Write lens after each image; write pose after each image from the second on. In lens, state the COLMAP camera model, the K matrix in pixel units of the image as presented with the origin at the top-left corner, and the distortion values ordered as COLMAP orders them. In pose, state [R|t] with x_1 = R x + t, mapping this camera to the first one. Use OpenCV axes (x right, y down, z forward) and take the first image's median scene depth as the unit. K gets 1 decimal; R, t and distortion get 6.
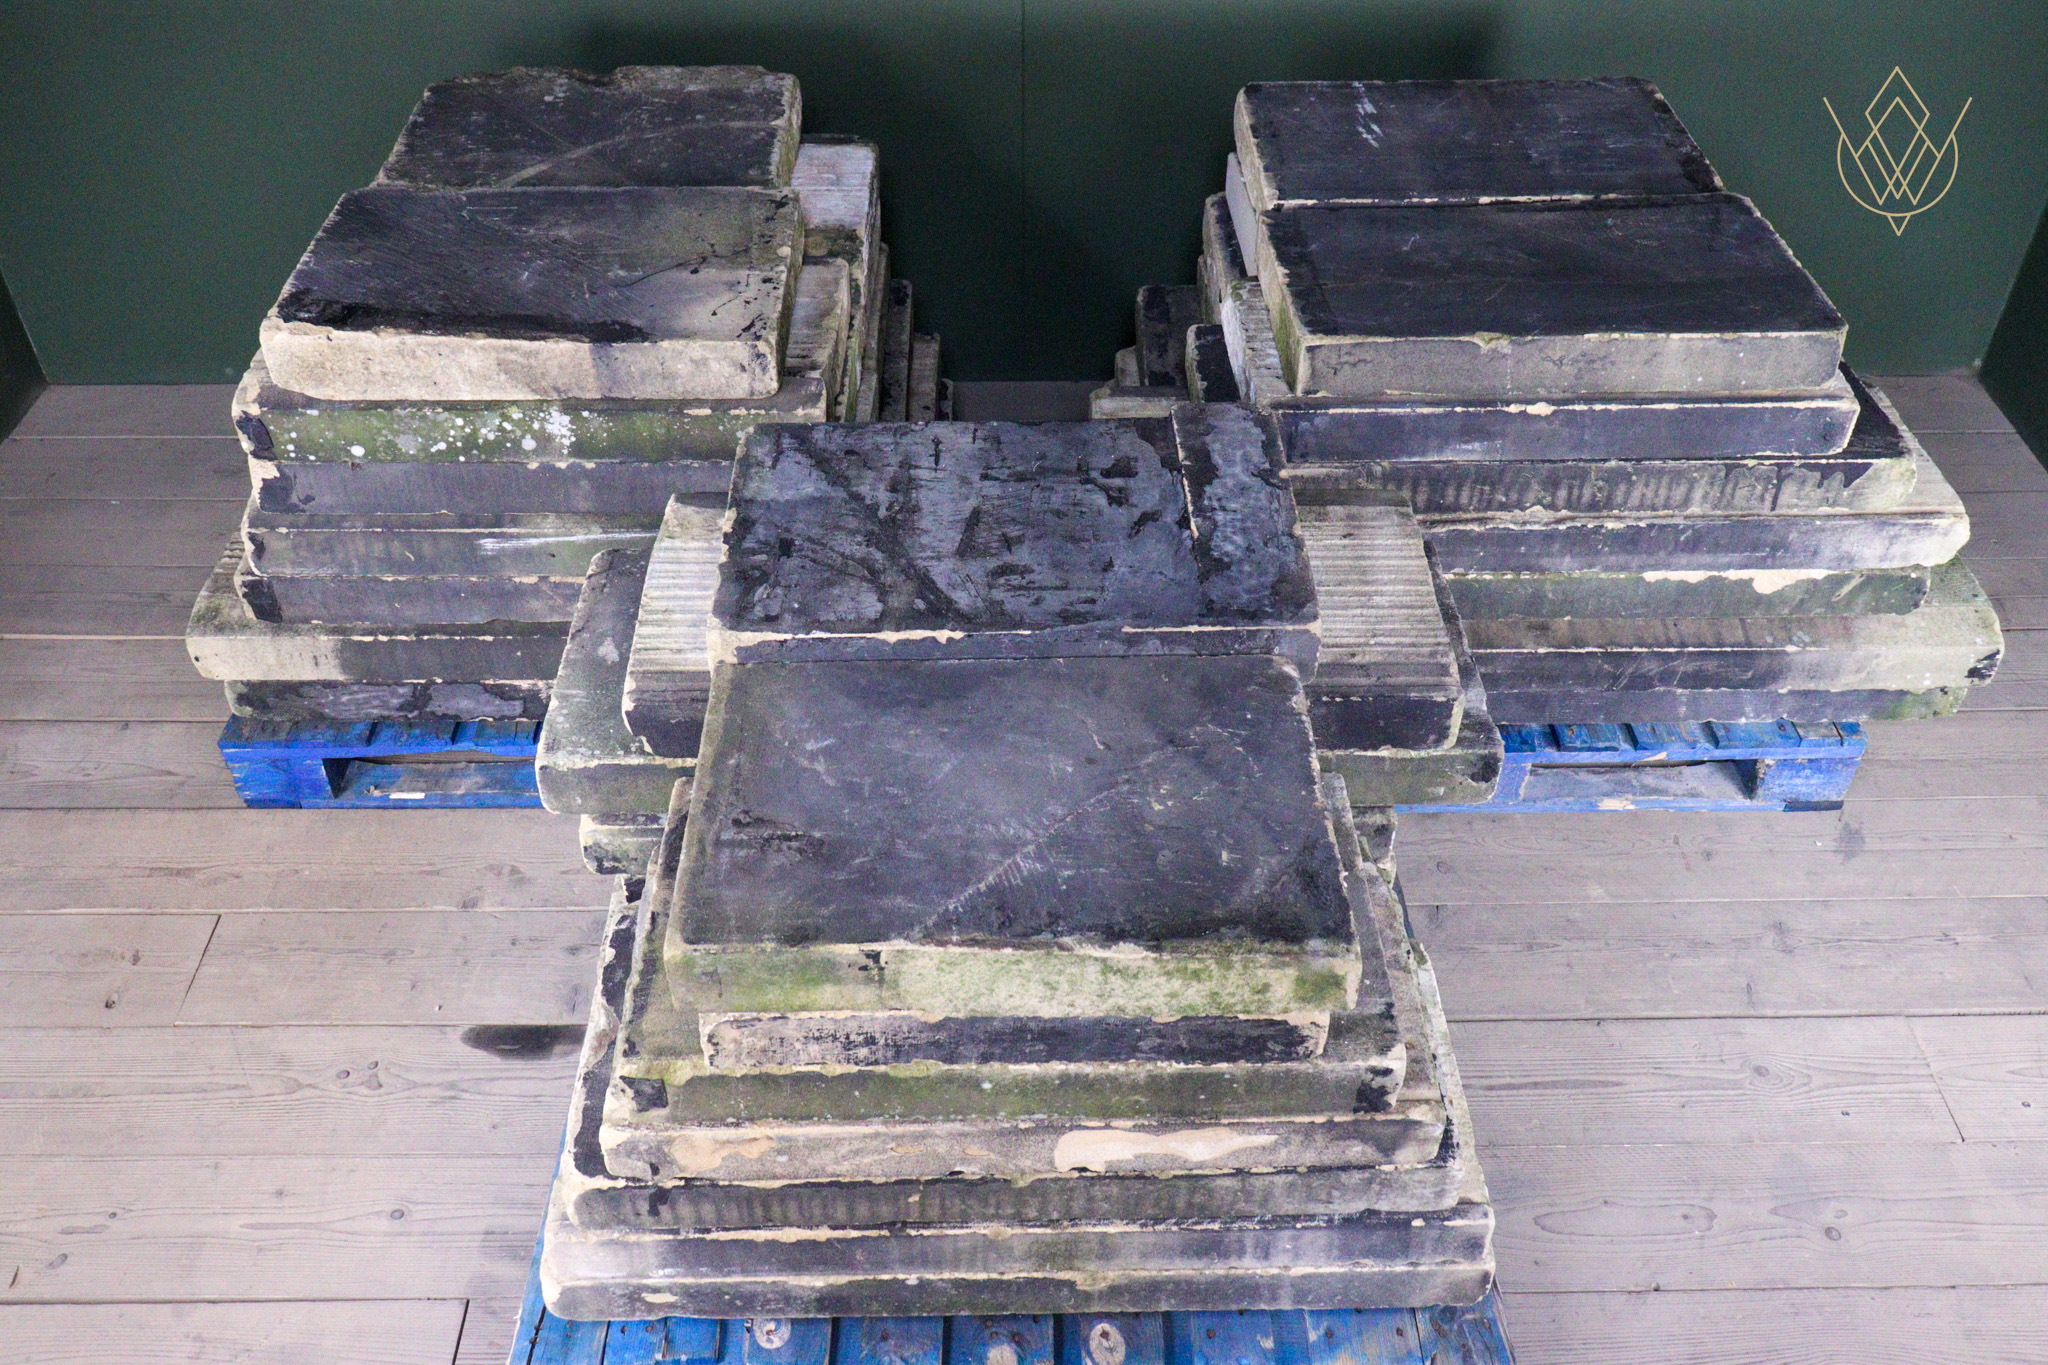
lens RADIAL K [[1763.7, 0, 1027.5], [0, 1763.7, 680.7], [0, 0, 1]] dist [-0.007509, 0.002646]
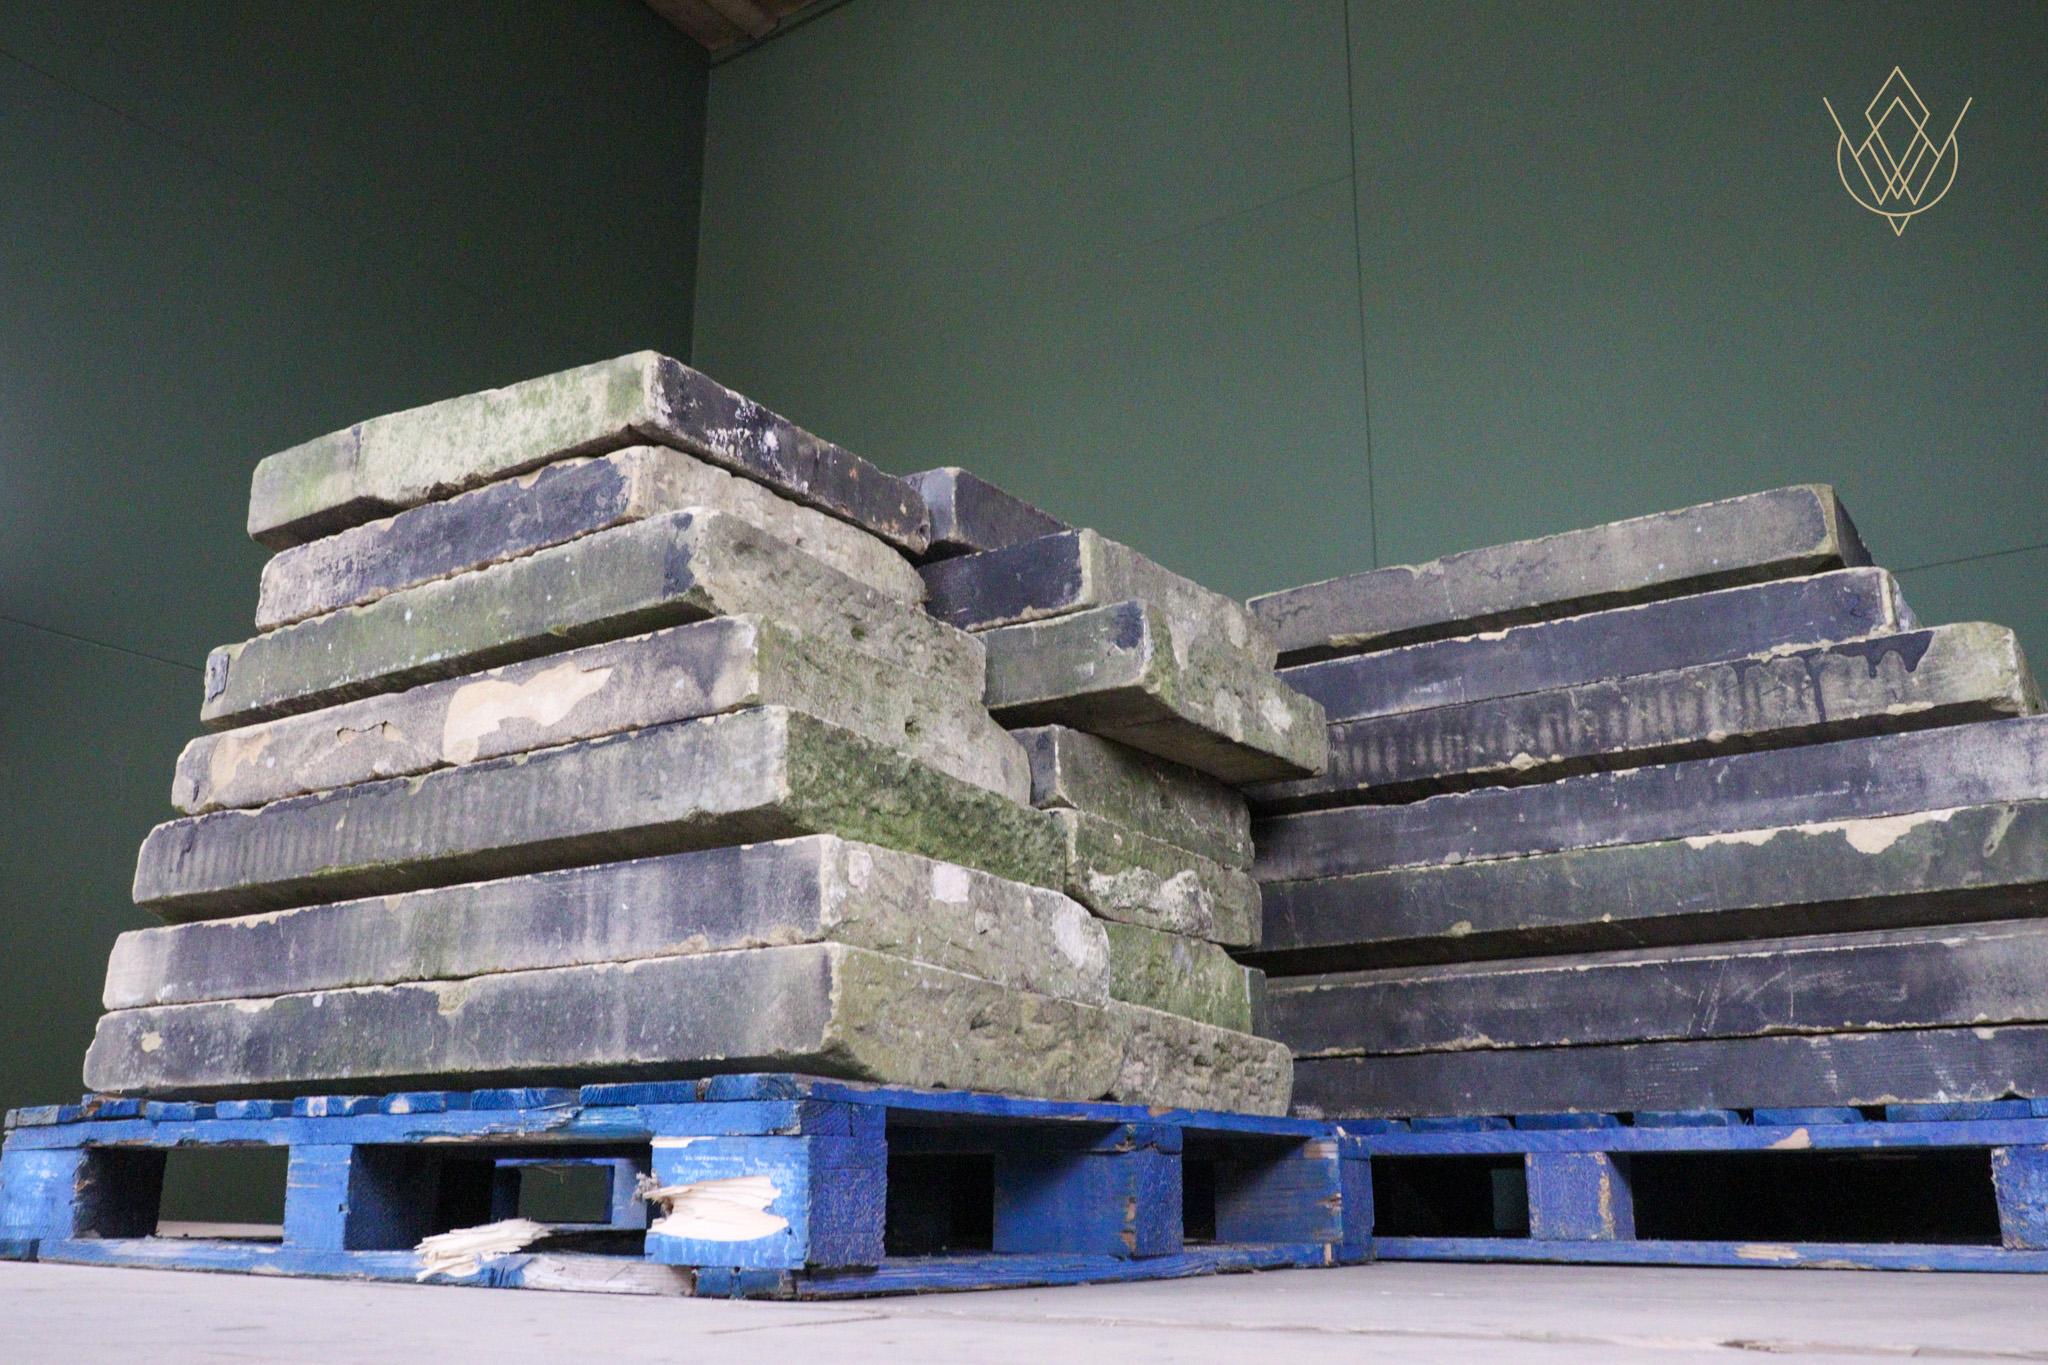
lens RADIAL K [[1763.7, 0, 1029.9], [0, 1763.7, 686.8], [0, 0, 1]] dist [-0.007509, 0.002646]
pose [[0.815103, -0.163202, -0.555852, 0.601733], [-0.384322, 0.565617, -0.729640, 0.620939], [0.433478, 0.808358, 0.398314, 0.561980]]
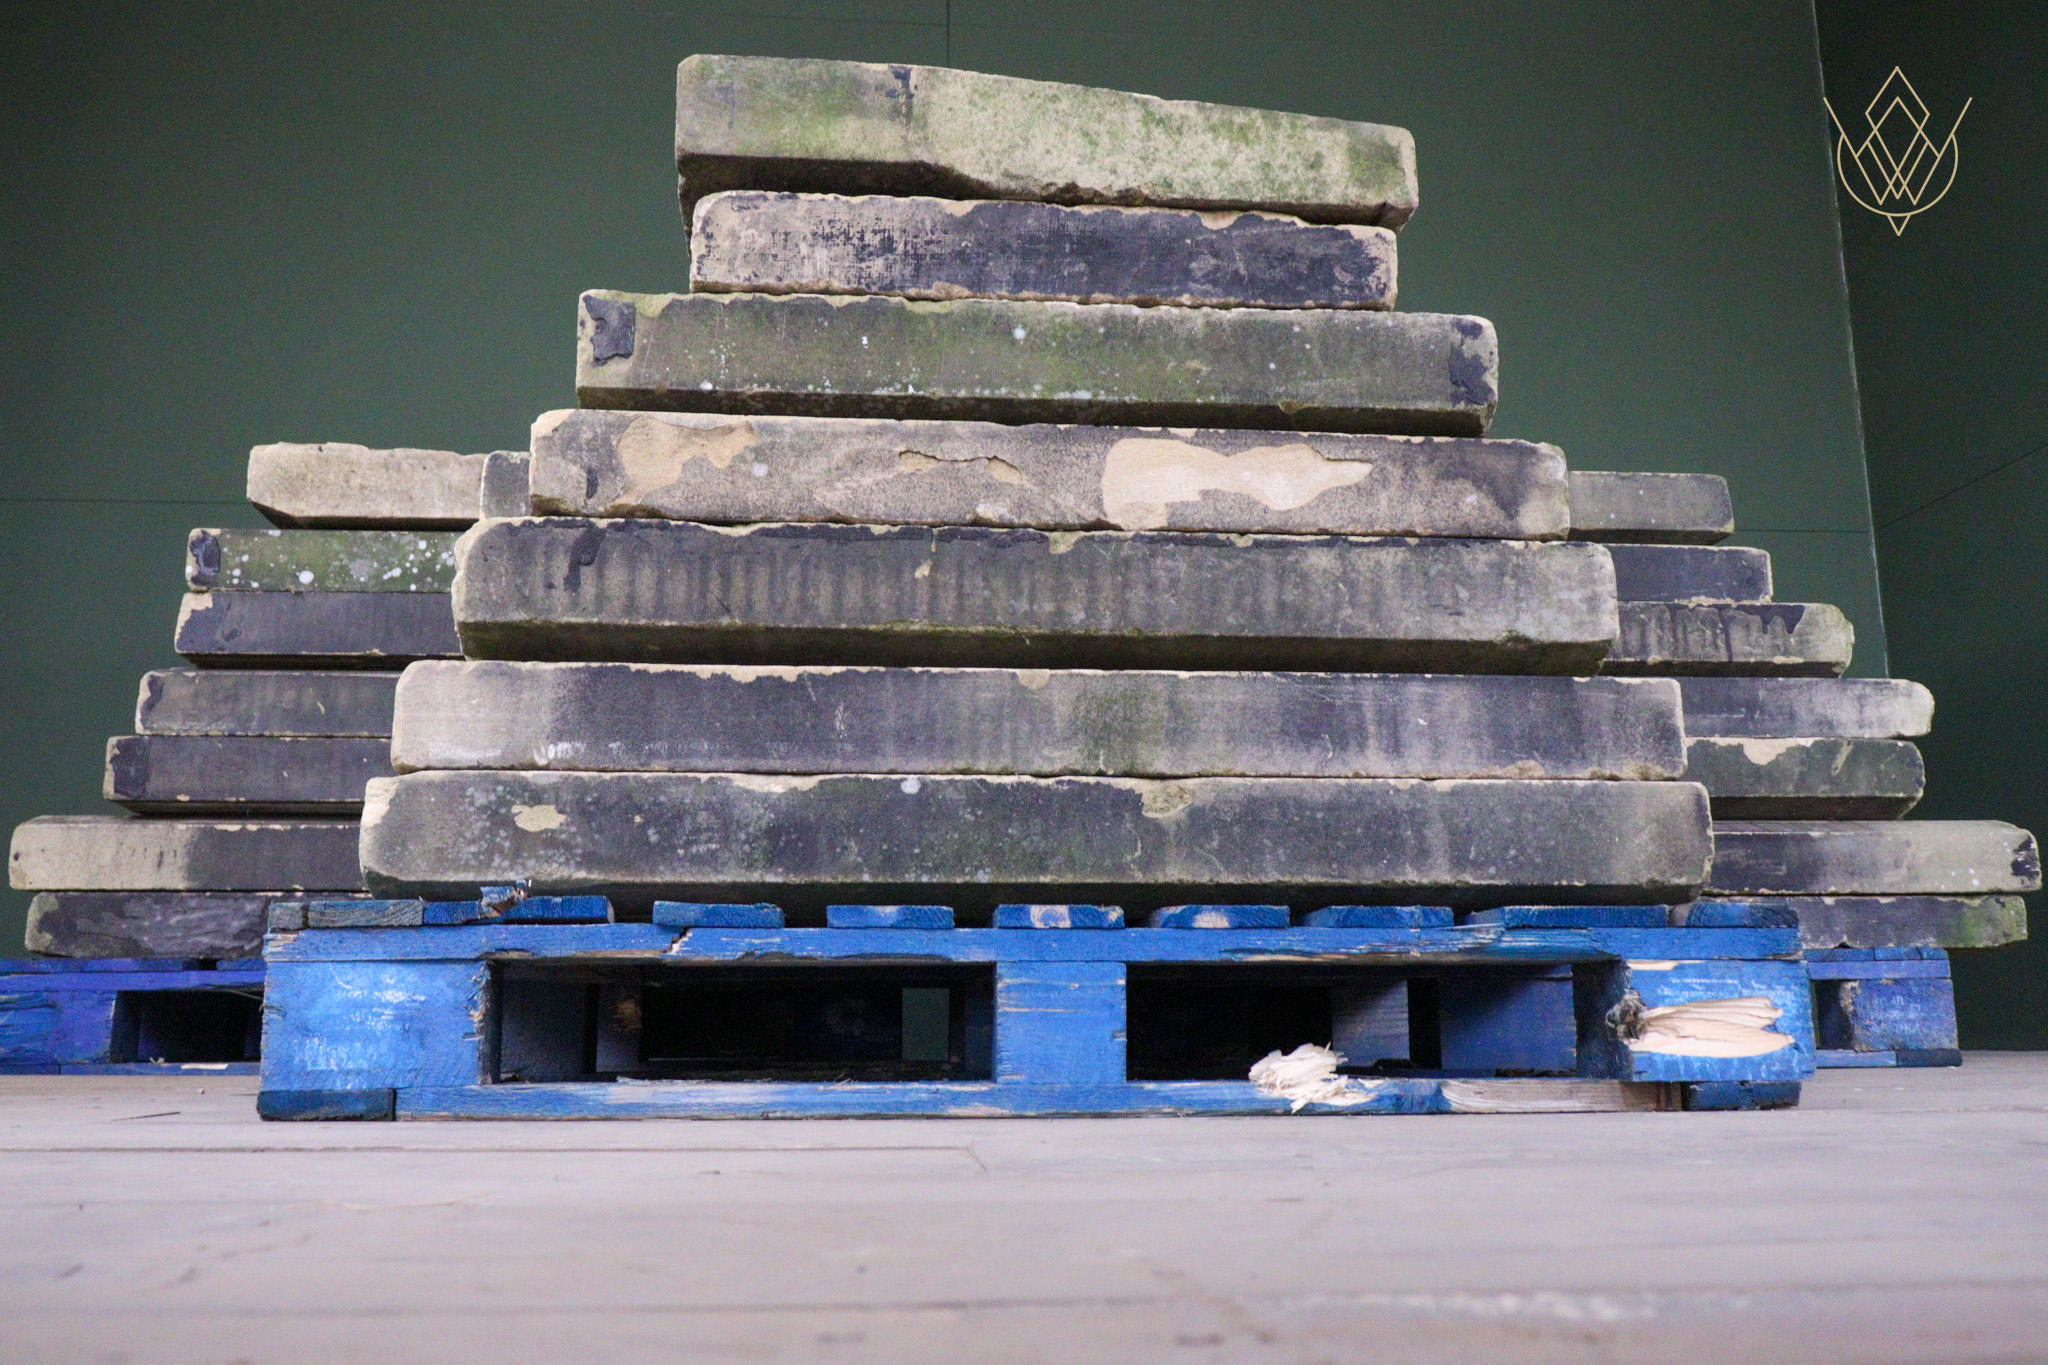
lens RADIAL K [[1763.7, 0, 1021.4], [0, 1763.7, 685.7], [0, 0, 1]] dist [-0.007509, 0.002646]
pose [[0.996835, 0.004363, 0.079377, -0.063770], [0.060342, 0.608527, -0.791236, 0.721593], [-0.051755, 0.793522, 0.606337, 0.446180]]
